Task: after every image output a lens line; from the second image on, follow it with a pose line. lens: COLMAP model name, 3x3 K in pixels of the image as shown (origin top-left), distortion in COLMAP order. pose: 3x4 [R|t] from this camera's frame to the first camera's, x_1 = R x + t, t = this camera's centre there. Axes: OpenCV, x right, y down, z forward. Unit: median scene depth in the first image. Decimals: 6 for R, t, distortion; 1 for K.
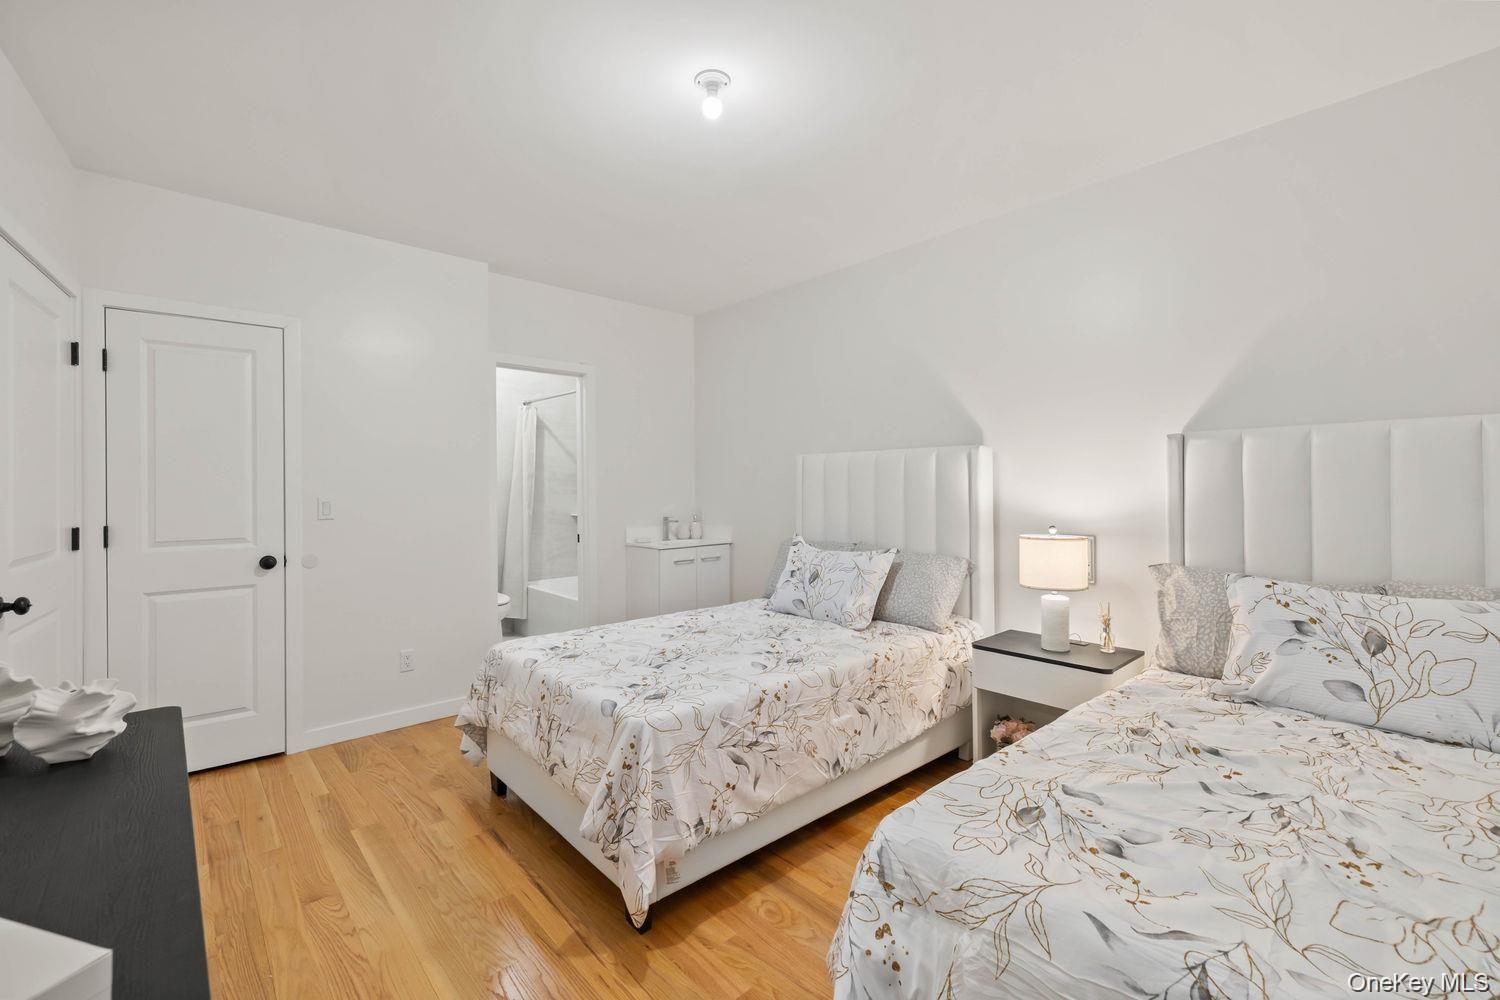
lens RADIAL K [[640.0, 0, 749.4], [0, 640.0, 492.0], [0, 0, 1]] dist [0.001117, -0.001010]
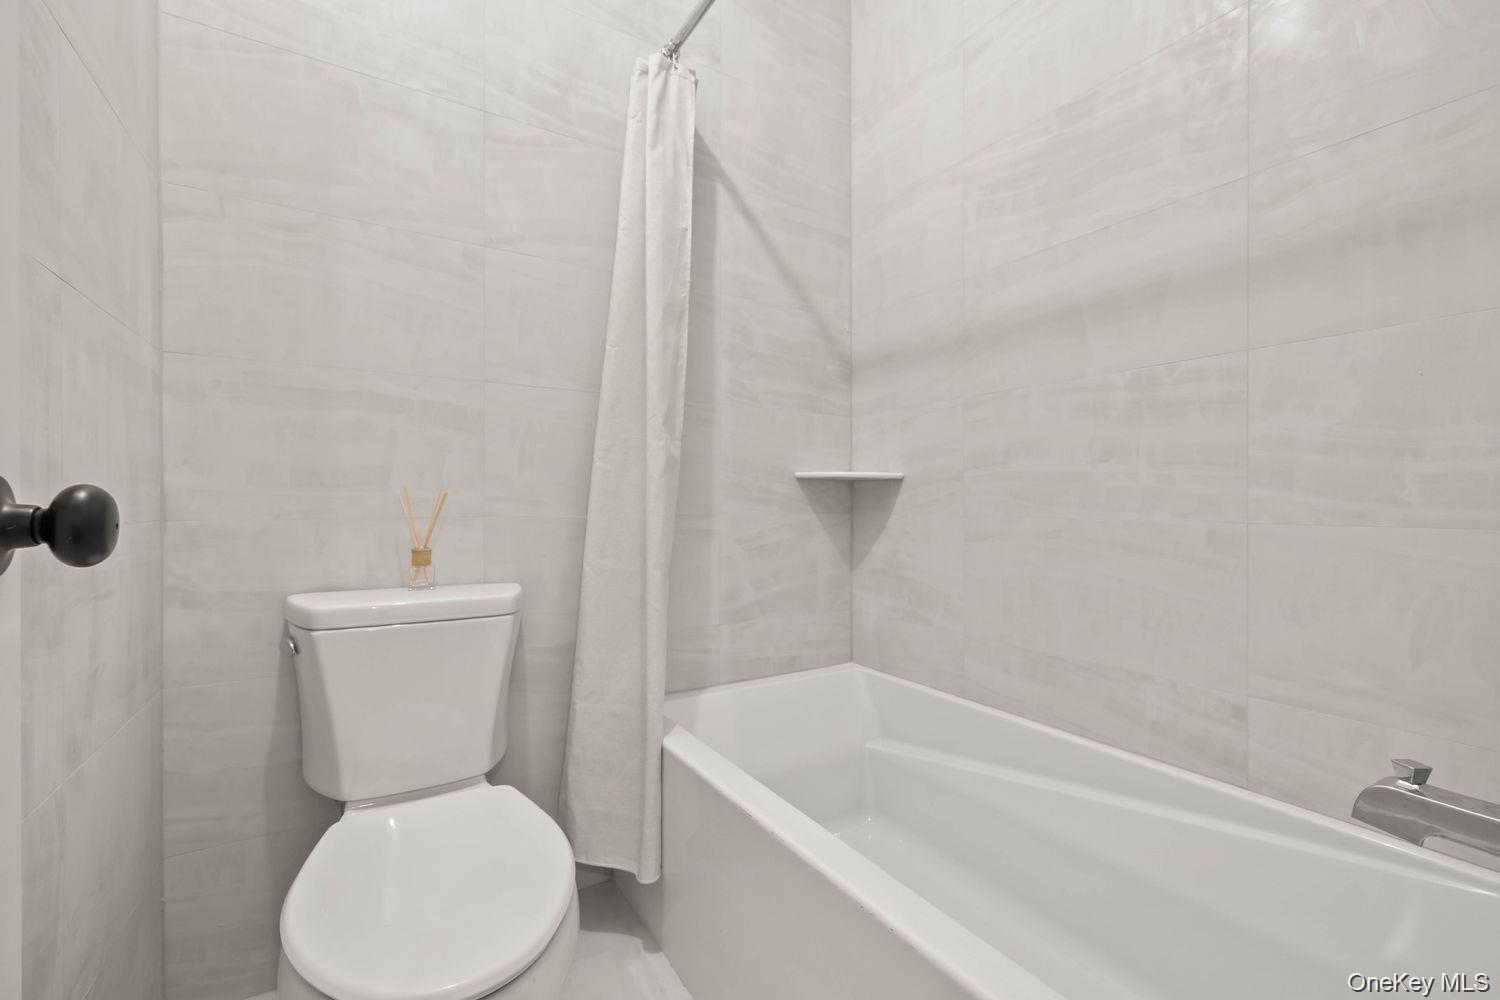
lens RADIAL K [[640.0, 0, 747.7], [0, 640.0, 502.6], [0, 0, 1]] dist [0.001117, -0.001010]
pose [[0.982070, 0.000660, -0.188515, -0.249347], [-0.000552, 1.000000, 0.000623, 0.050761], [0.188515, -0.000508, 0.982070, 0.709482]]
